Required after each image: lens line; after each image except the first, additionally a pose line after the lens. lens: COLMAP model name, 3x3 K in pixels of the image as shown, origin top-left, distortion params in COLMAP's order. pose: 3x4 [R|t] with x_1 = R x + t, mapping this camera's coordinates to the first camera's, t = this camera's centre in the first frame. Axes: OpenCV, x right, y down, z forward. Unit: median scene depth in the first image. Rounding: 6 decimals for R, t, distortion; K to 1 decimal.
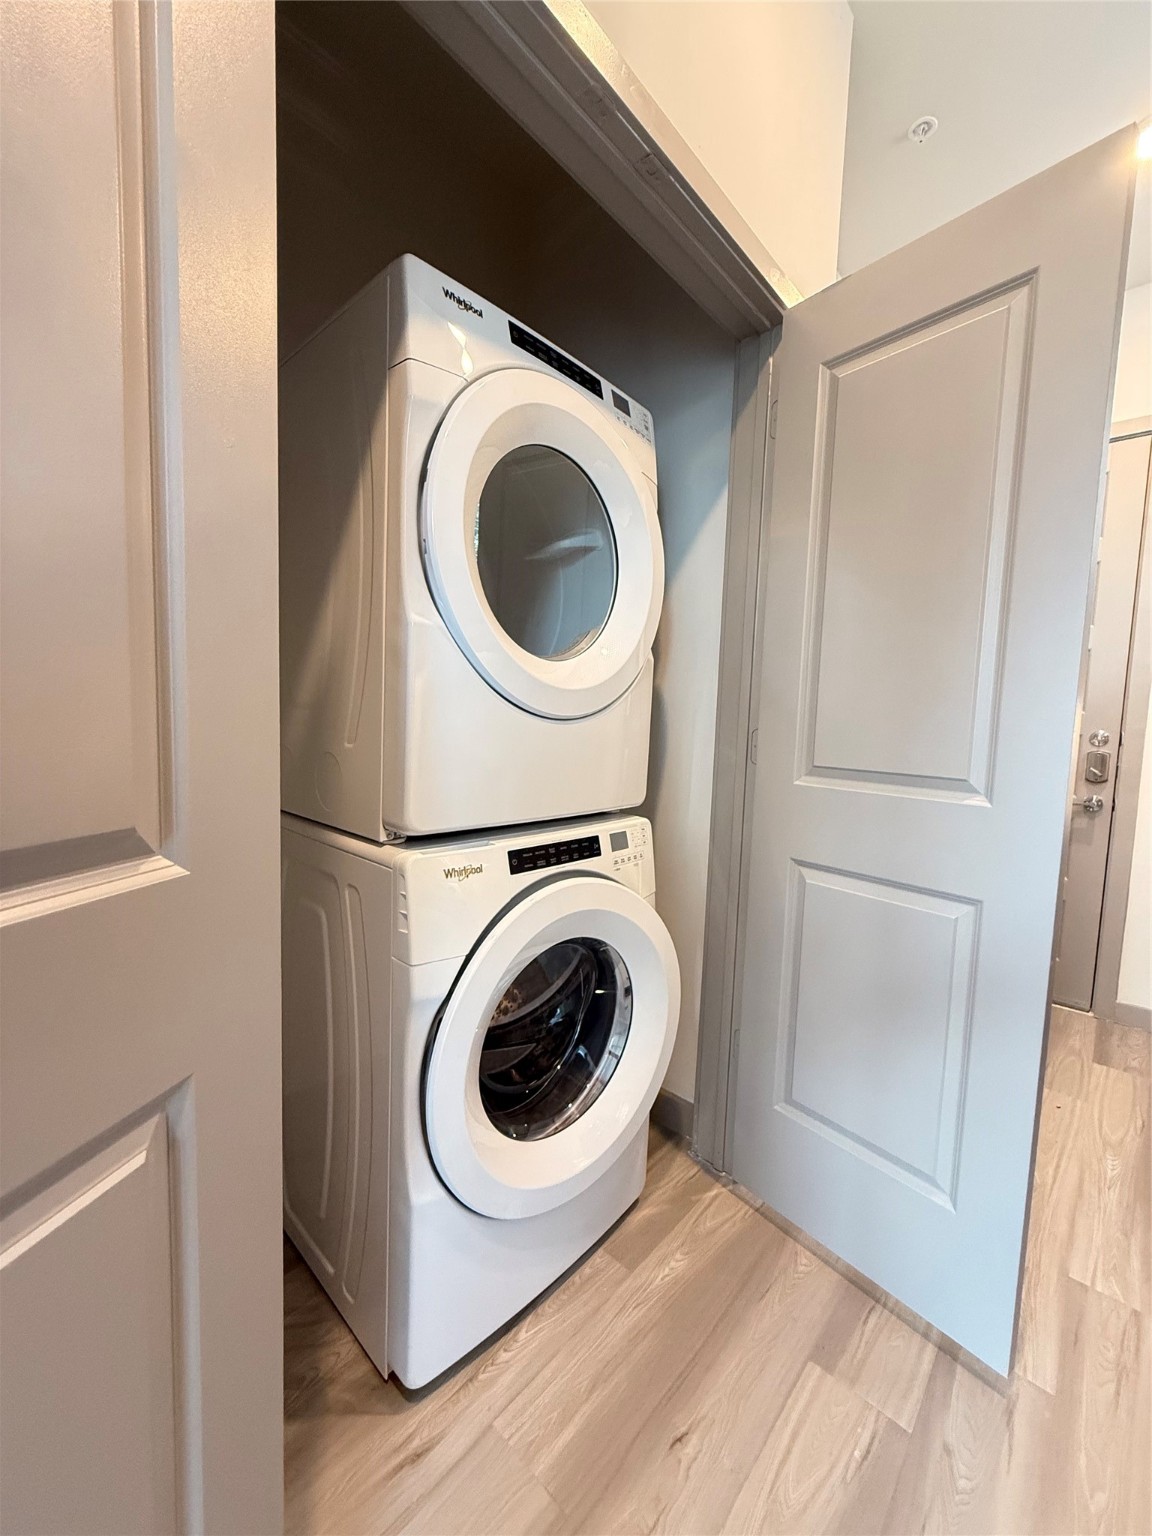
lens RADIAL K [[613.7, 0, 563.0], [0, 613.7, 762.1], [0, 0, 1]] dist [0.001455, 0.000073]
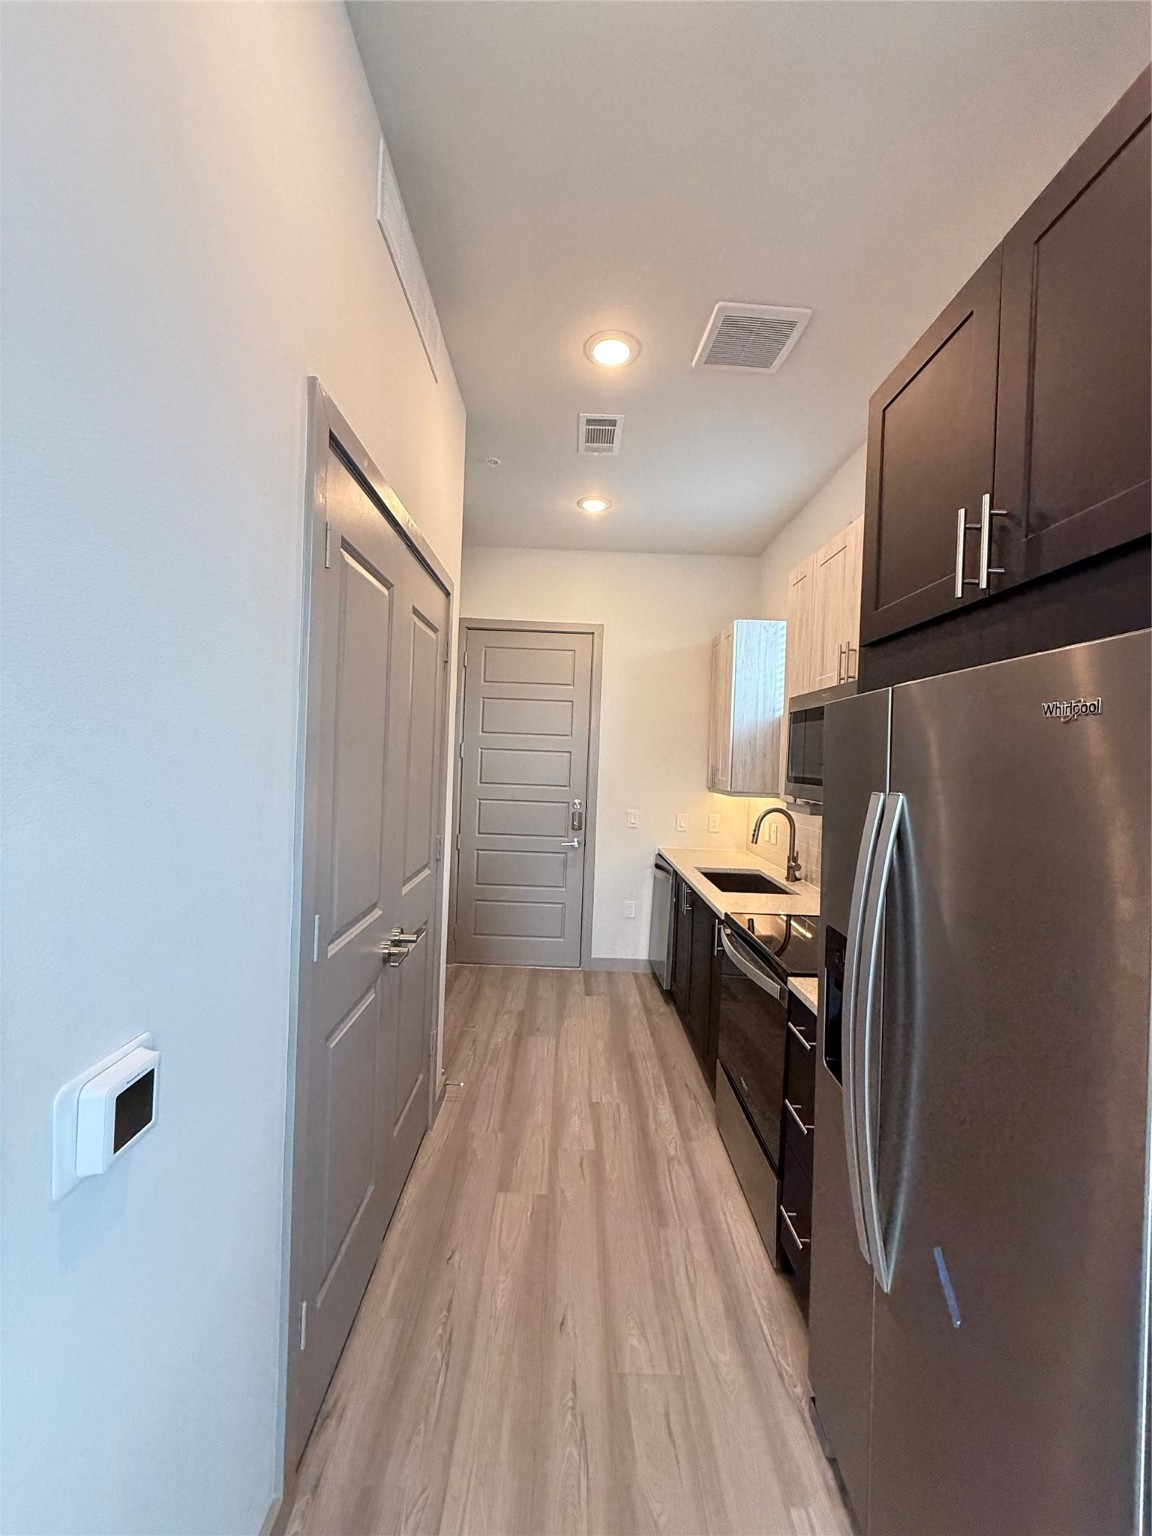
lens RADIAL K [[613.7, 0, 577.4], [0, 613.7, 764.6], [0, 0, 1]] dist [0.001455, 0.000073]
pose [[0.725999, -0.006797, 0.687662, -0.393507], [0.039846, 0.998687, -0.032196, -0.125419], [-0.686541, 0.050775, 0.725316, -0.315479]]
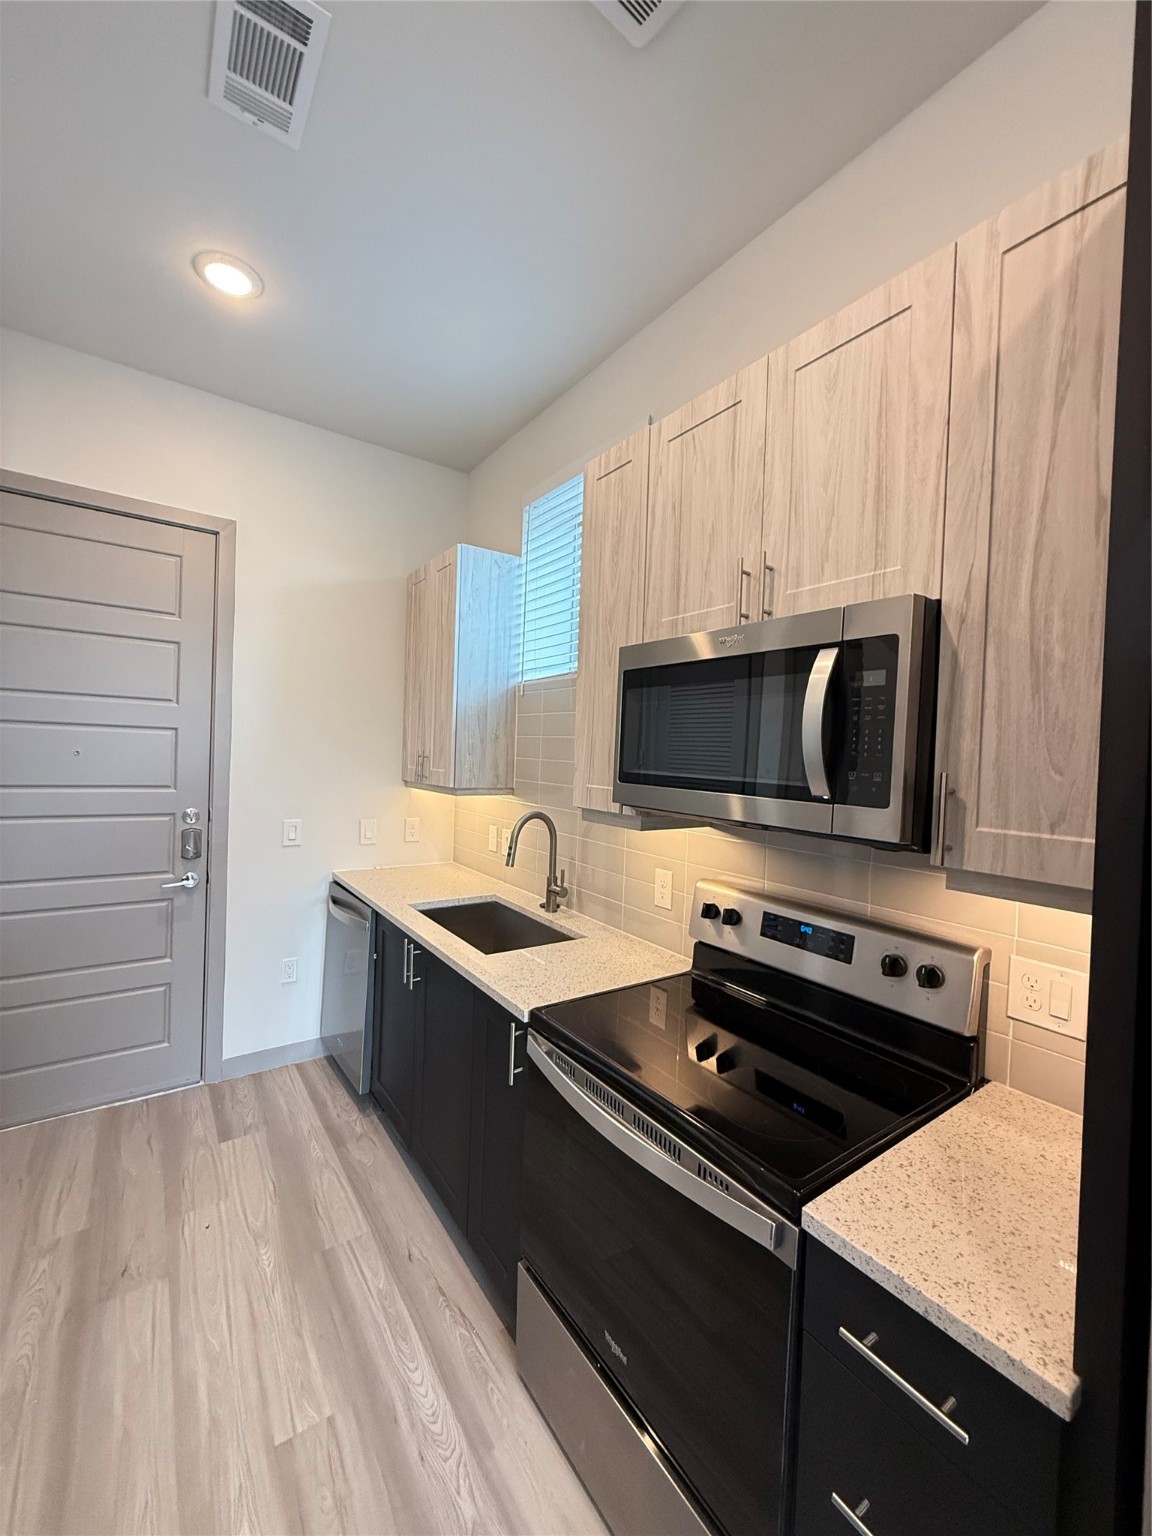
lens RADIAL K [[613.7, 0, 574.6], [0, 613.7, 764.4], [0, 0, 1]] dist [0.001455, 0.000073]
pose [[0.213056, -0.038236, 0.976292, 0.021333], [0.050193, 0.998343, 0.028146, -0.162625], [-0.975750, 0.043007, 0.214622, 0.213000]]
